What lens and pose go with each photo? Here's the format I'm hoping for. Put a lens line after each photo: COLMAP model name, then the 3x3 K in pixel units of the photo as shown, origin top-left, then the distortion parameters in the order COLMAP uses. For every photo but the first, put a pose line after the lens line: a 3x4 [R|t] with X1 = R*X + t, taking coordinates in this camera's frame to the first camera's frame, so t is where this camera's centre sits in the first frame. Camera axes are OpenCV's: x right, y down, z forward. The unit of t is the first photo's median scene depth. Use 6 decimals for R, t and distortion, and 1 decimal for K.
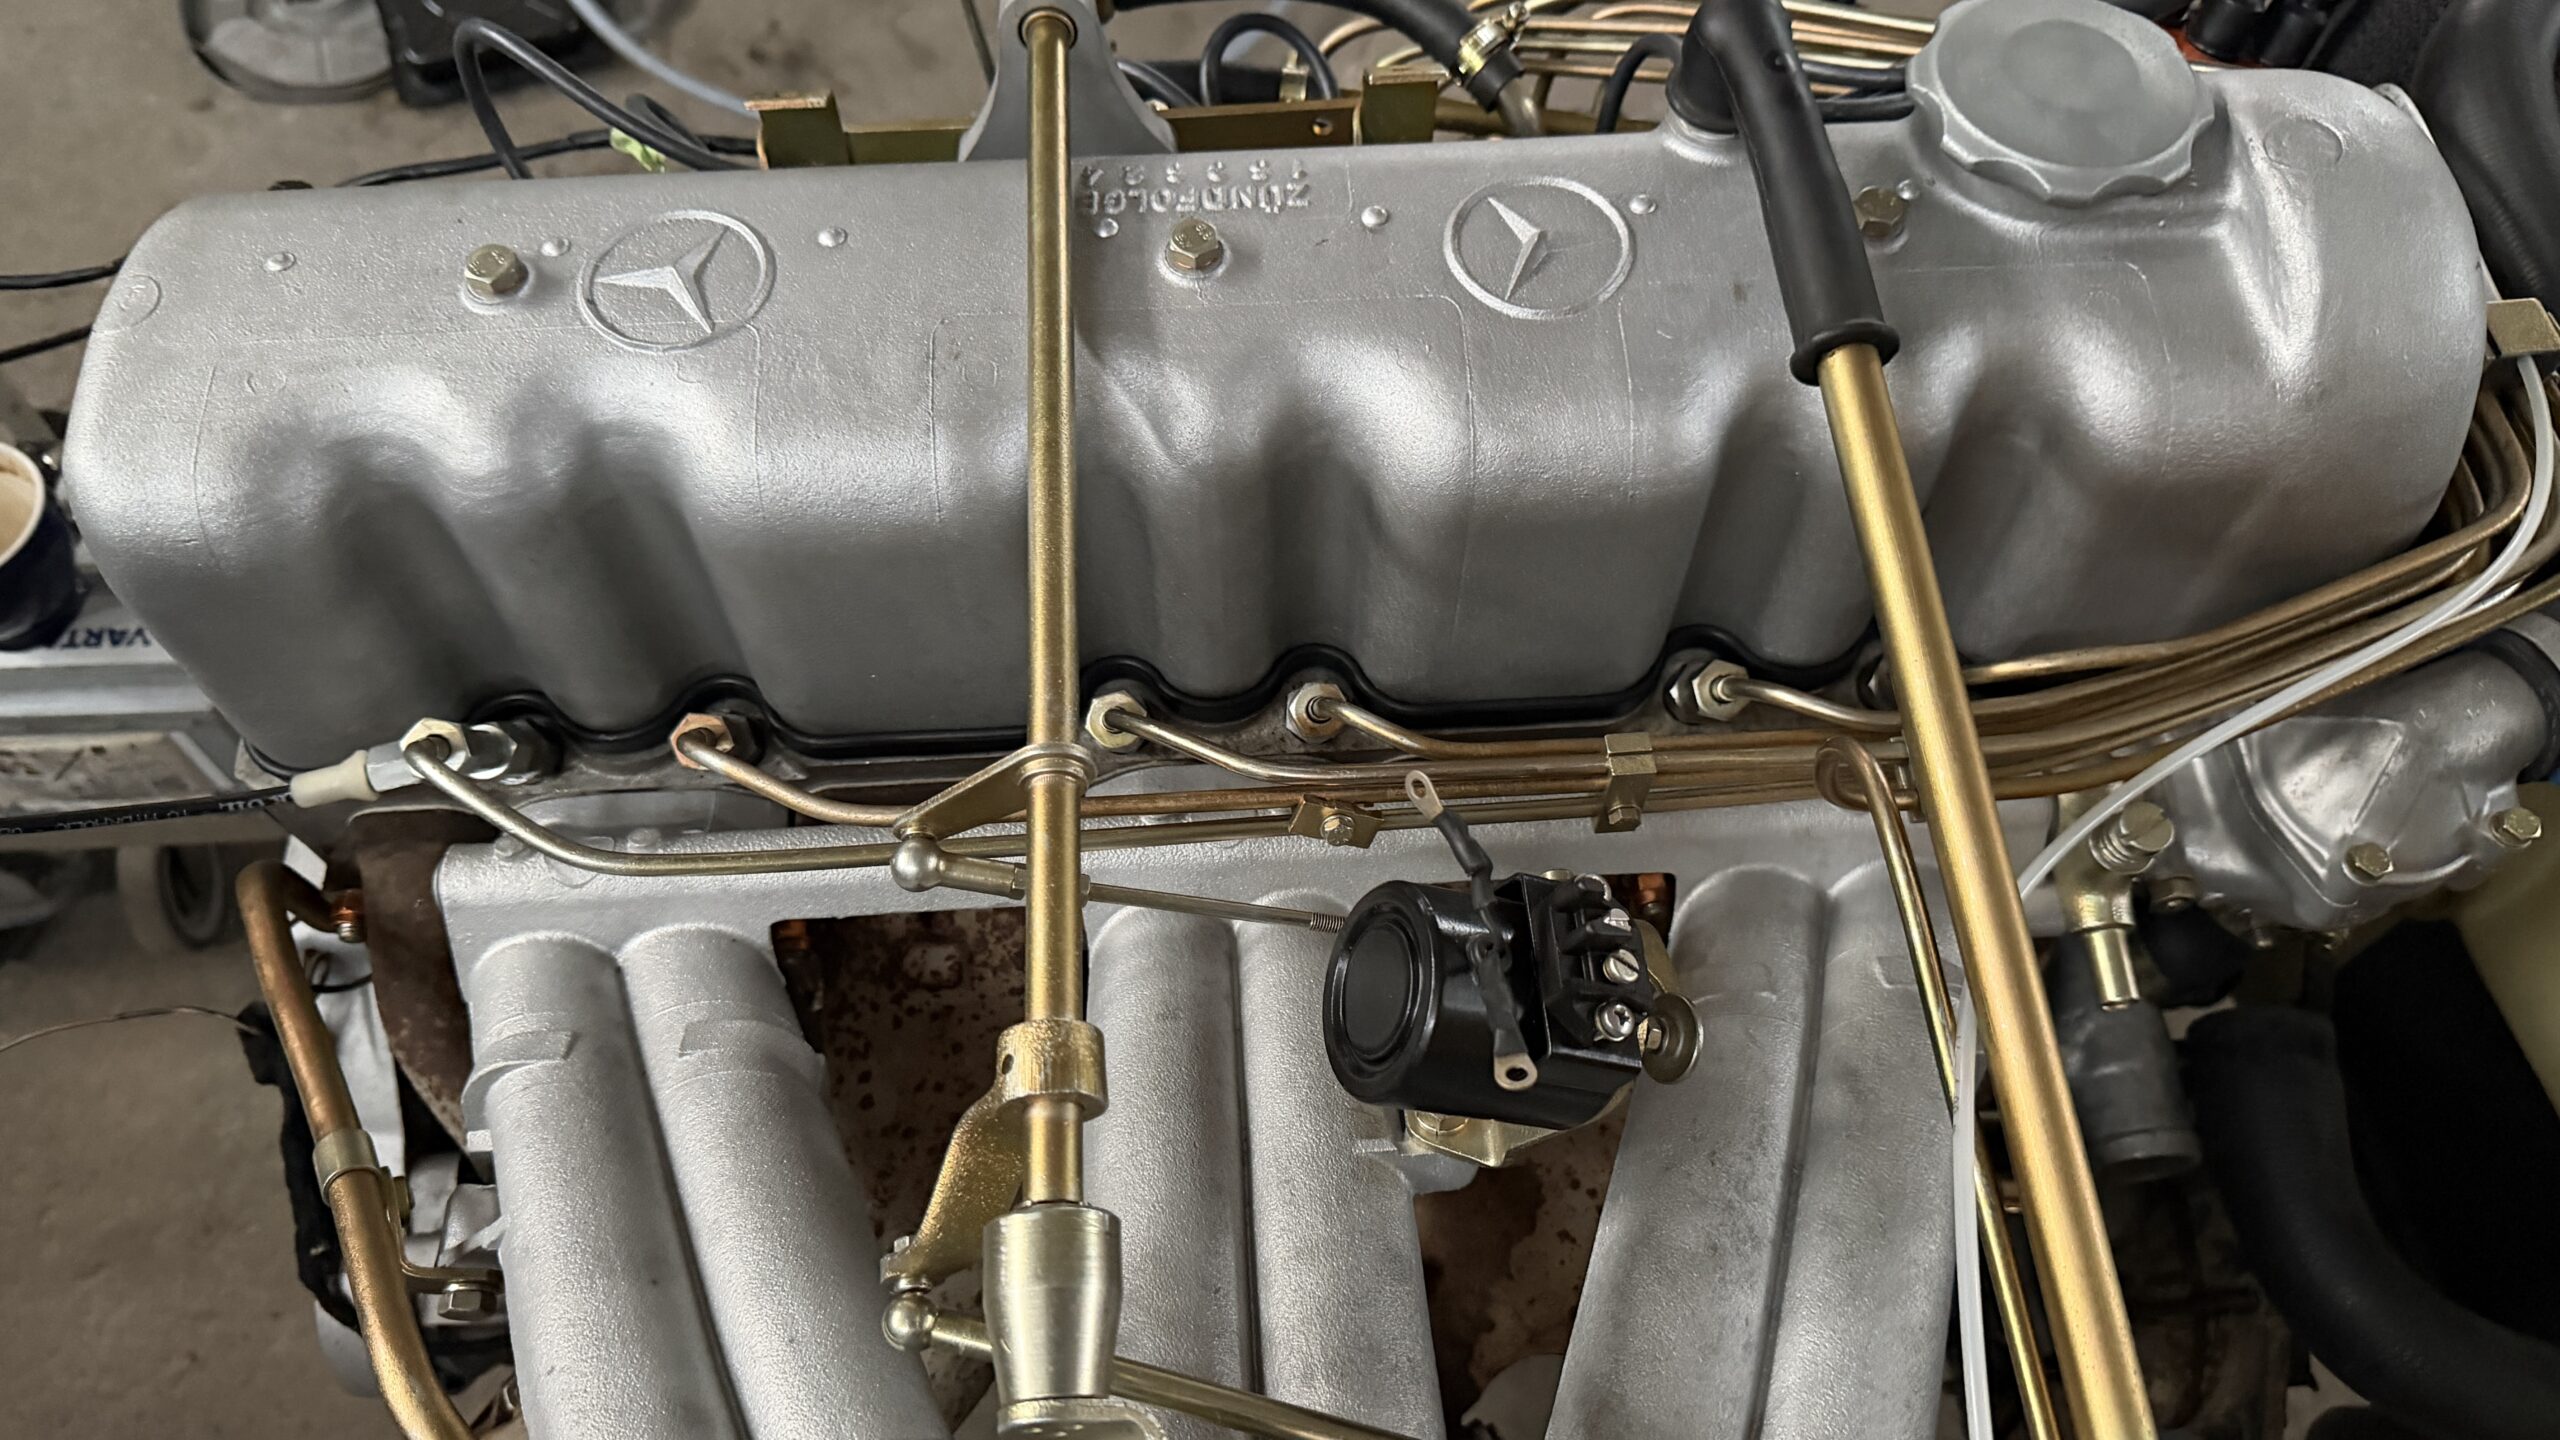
lens RADIAL K [[1800.7, 0, 1280.0], [0, 1800.7, 720.0], [0, 0, 1]] dist [-0.001512, -0.002038]
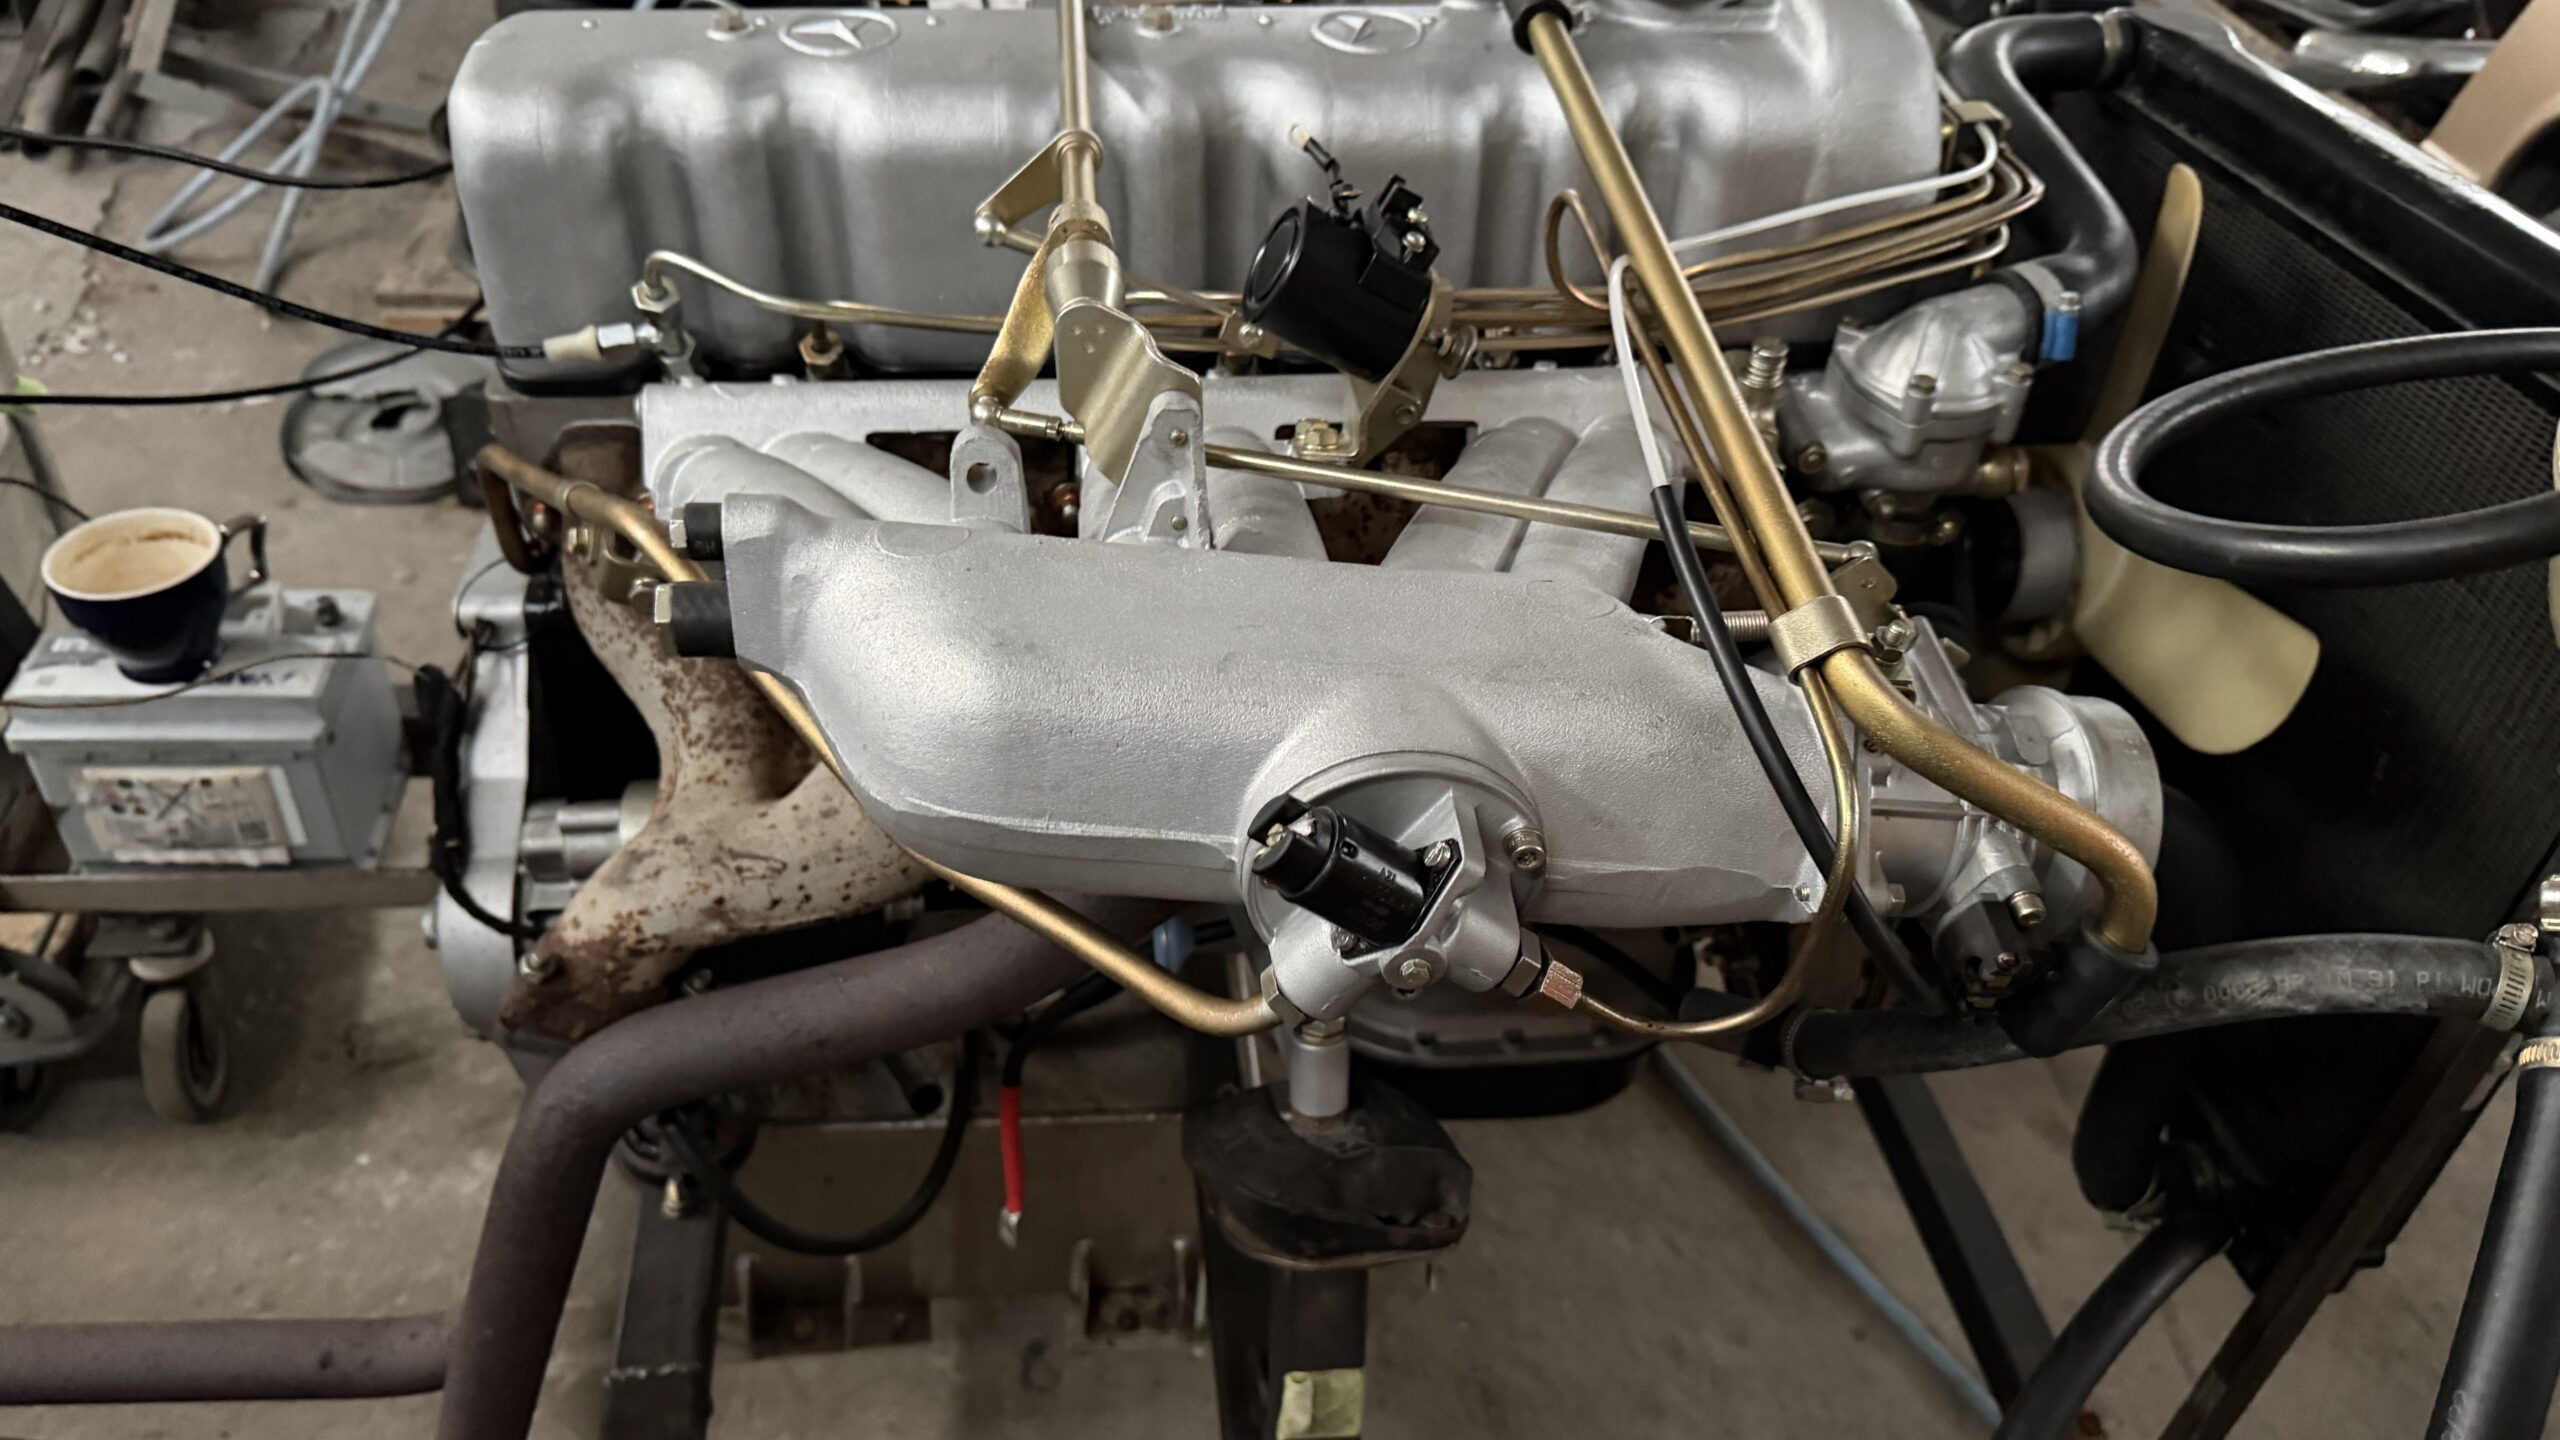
lens RADIAL K [[1772.4, 0, 1280.0], [0, 1772.4, 720.0], [0, 0, 1]] dist [0.069837, -0.105216]
pose [[0.999155, -0.002896, 0.040990, -0.002585], [0.016675, 0.940266, -0.340031, 0.396169], [-0.037557, 0.340428, 0.939520, -0.145075]]
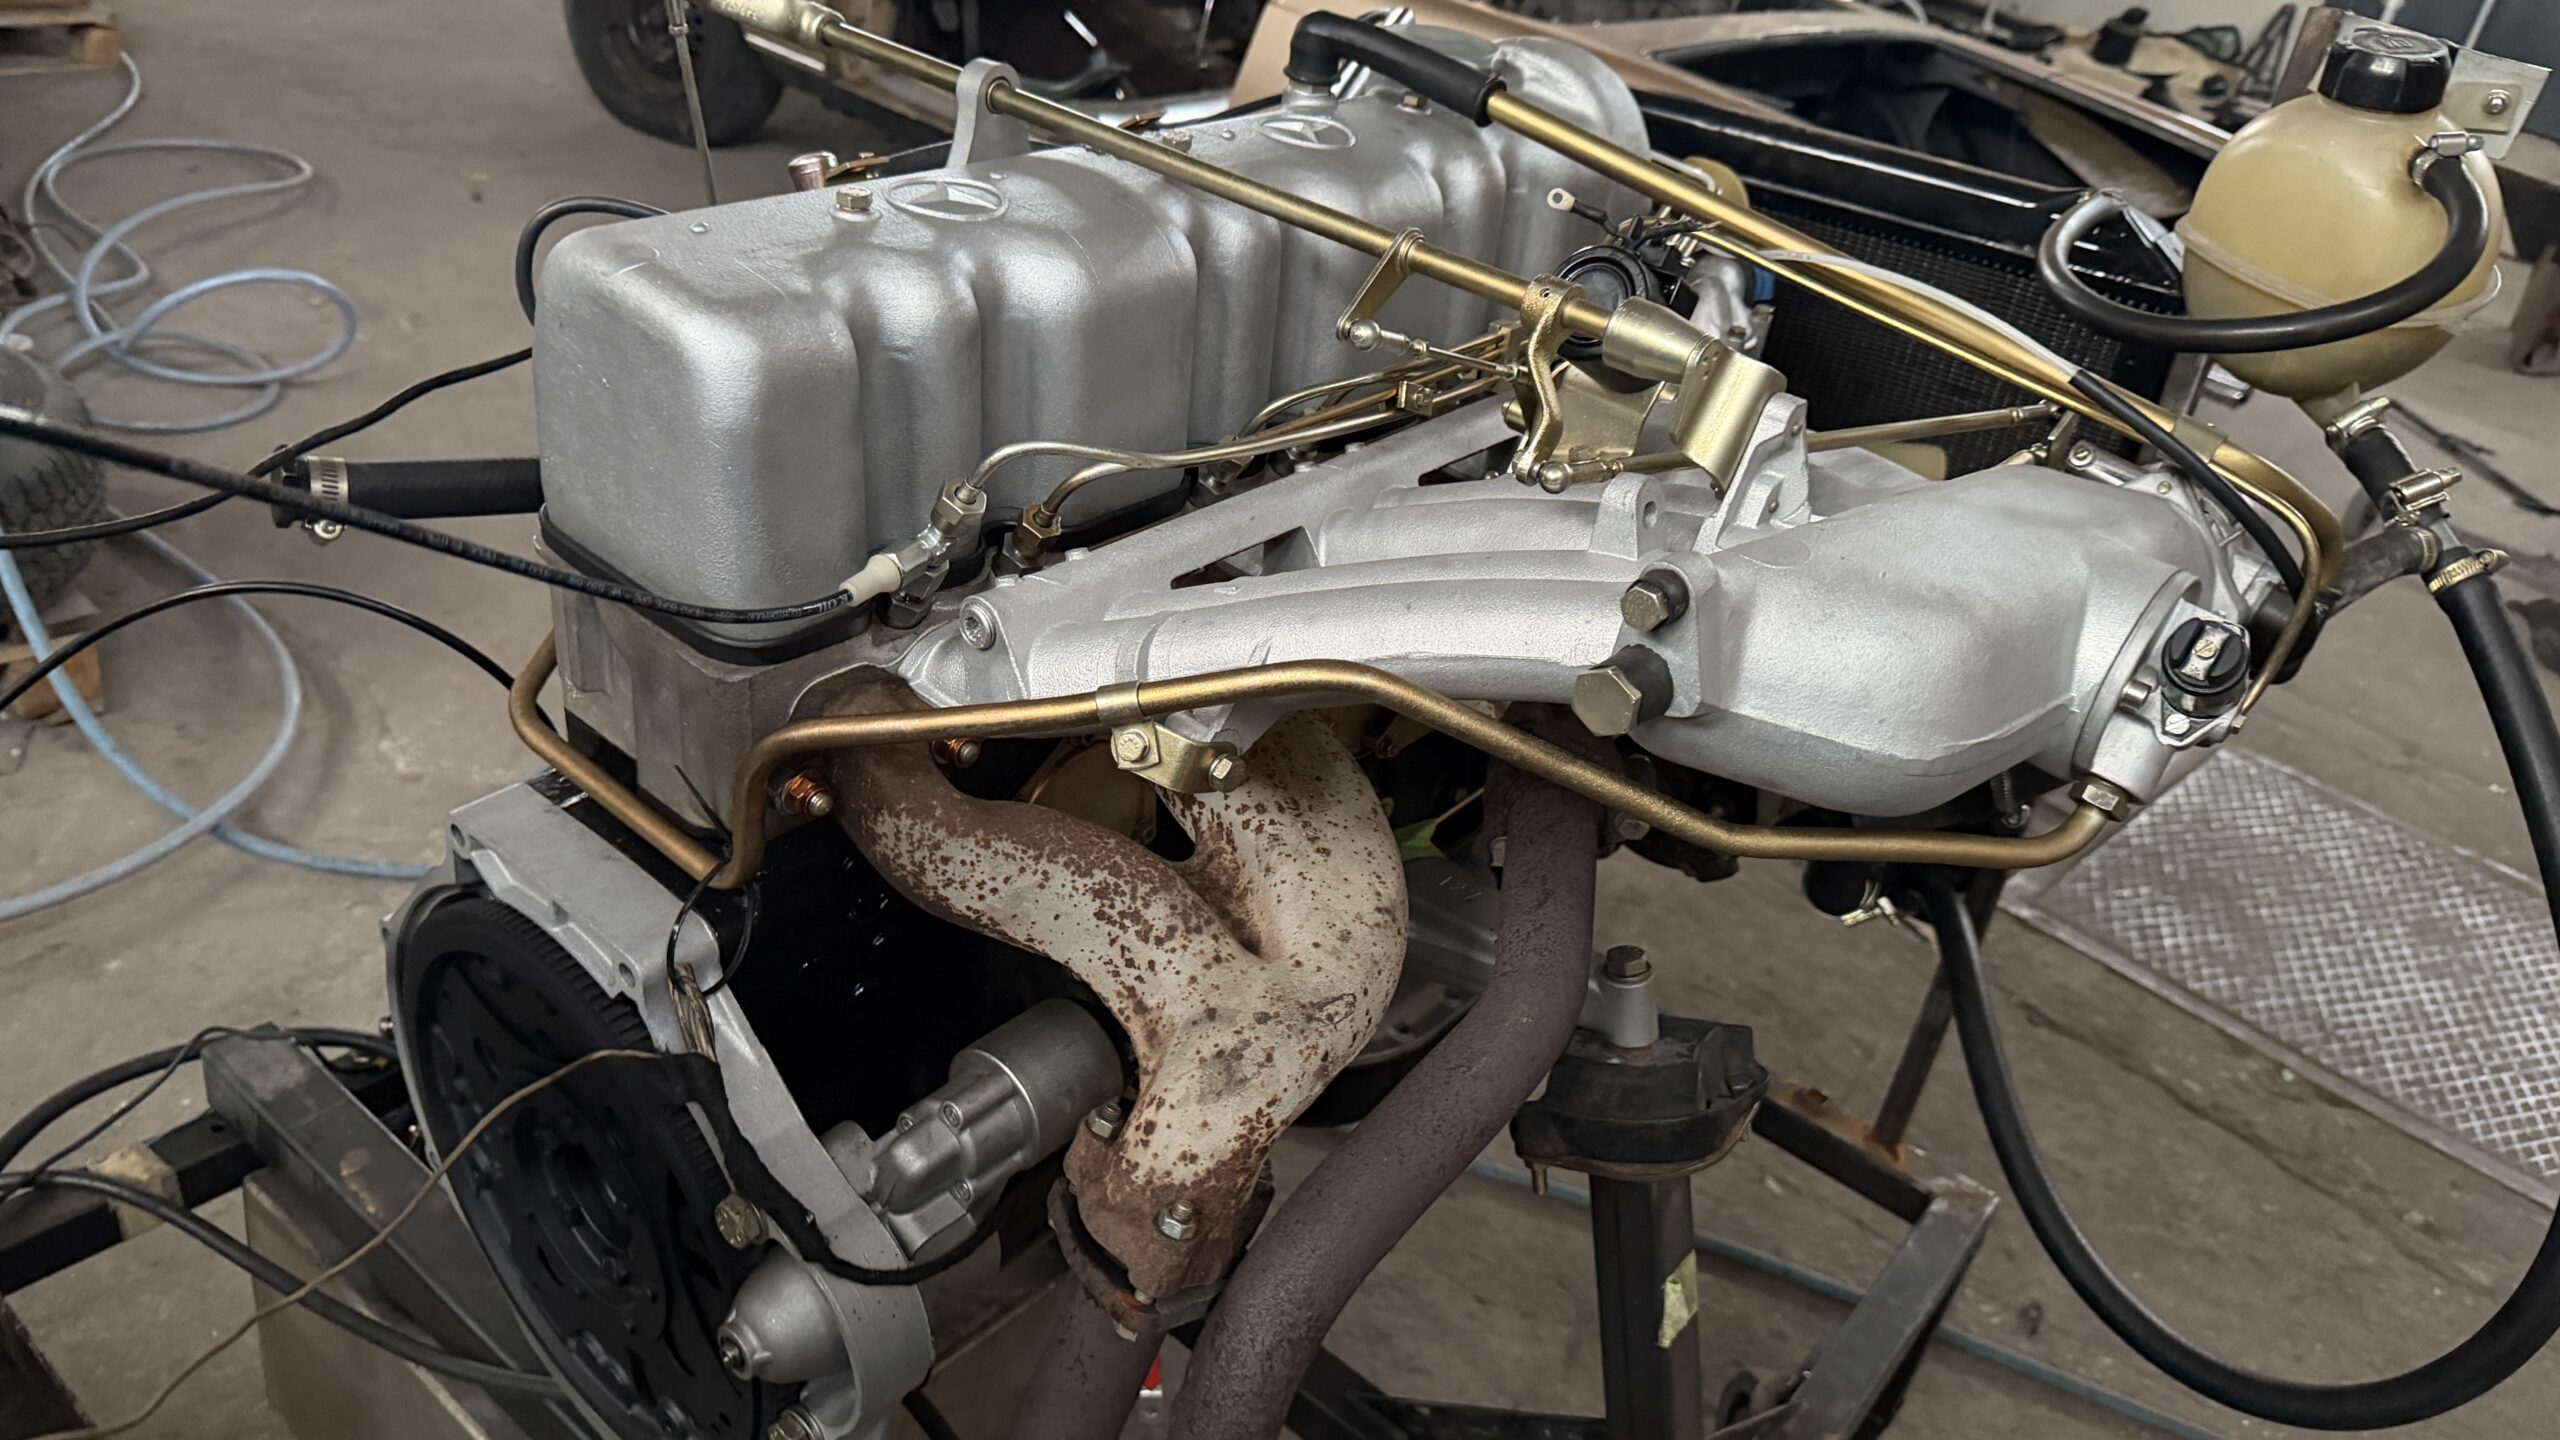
lens RADIAL K [[1815.8, 0, 1267.8], [0, 1815.8, 699.8], [0, 0, 1]] dist [0.055152, -0.102835]
pose [[0.697274, -0.303341, 0.649456, -0.544080], [0.548095, 0.809536, -0.210340, 0.262850], [-0.461954, 0.502628, 0.730728, -0.032822]]
